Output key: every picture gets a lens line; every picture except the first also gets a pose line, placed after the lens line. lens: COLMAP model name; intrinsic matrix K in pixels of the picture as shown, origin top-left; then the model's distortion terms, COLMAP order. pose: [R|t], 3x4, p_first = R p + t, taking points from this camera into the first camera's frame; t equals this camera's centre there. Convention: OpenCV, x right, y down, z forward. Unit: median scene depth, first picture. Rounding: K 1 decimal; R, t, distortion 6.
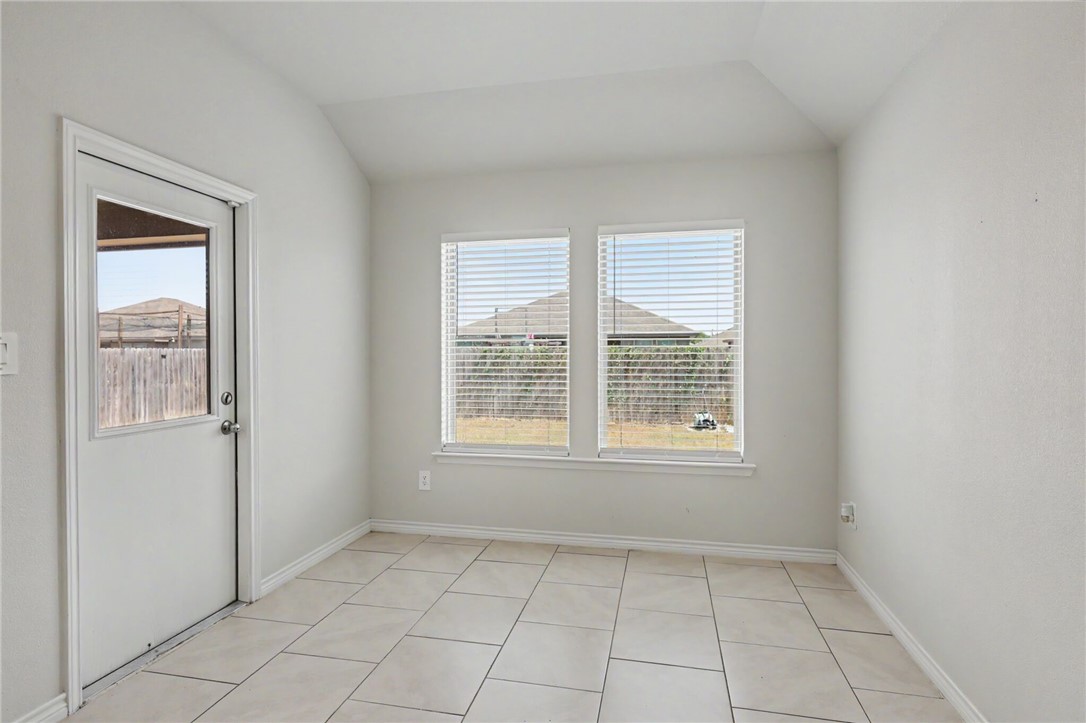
lens RADIAL K [[541.9, 0, 545.8], [0, 541.9, 357.6], [0, 0, 1]] dist [0.002182, 0.000661]
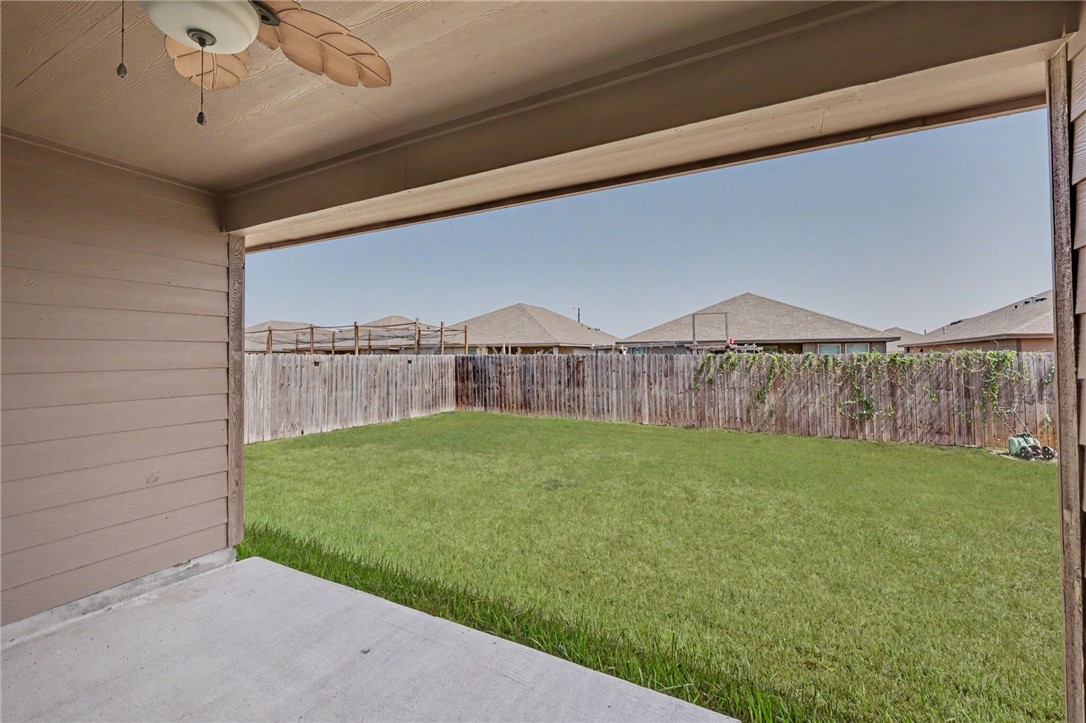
lens RADIAL K [[444.7, 0, 552.2], [0, 444.7, 353.4], [0, 0, 1]] dist [0.002224, 0.000589]
pose [[0.968342, -0.000661, -0.249628, -0.184495], [-0.004008, 0.999826, -0.018195, -0.003997], [0.249597, 0.018620, 0.968171, 0.174088]]
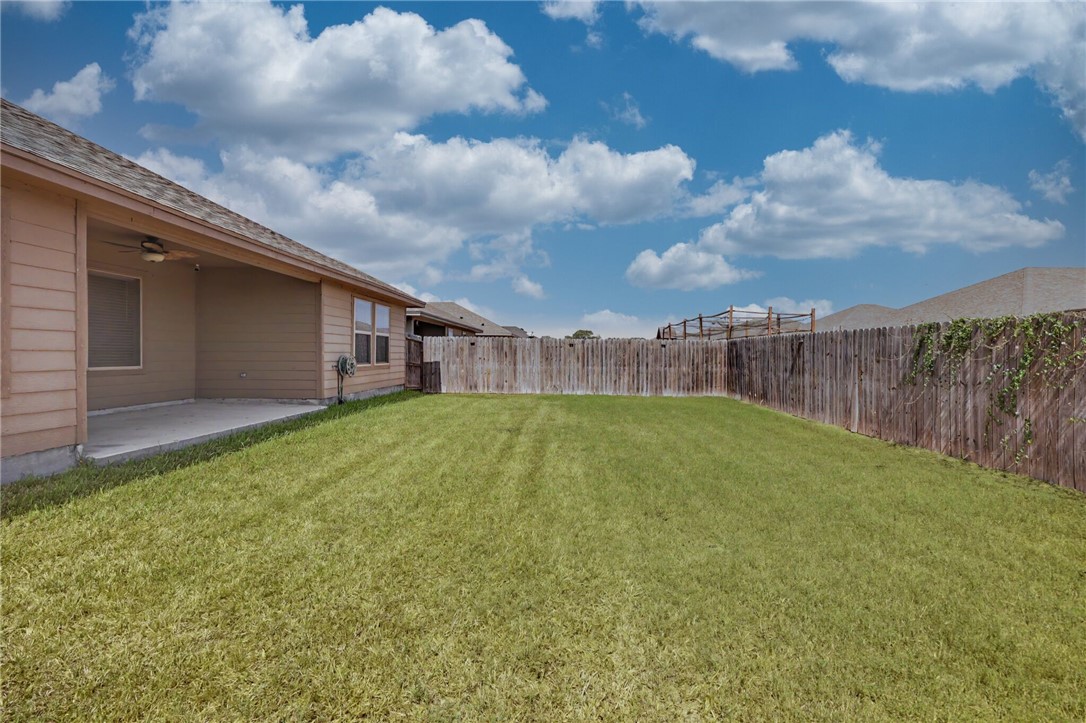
lens RADIAL K [[444.7, 0, 544.8], [0, 444.7, 354.8], [0, 0, 1]] dist [0.002224, 0.000589]
pose [[0.194646, 0.007904, -0.980842, 0.257489], [-0.020616, 0.999780, 0.003966, 0.020647], [0.980657, 0.019449, 0.194766, 0.529325]]
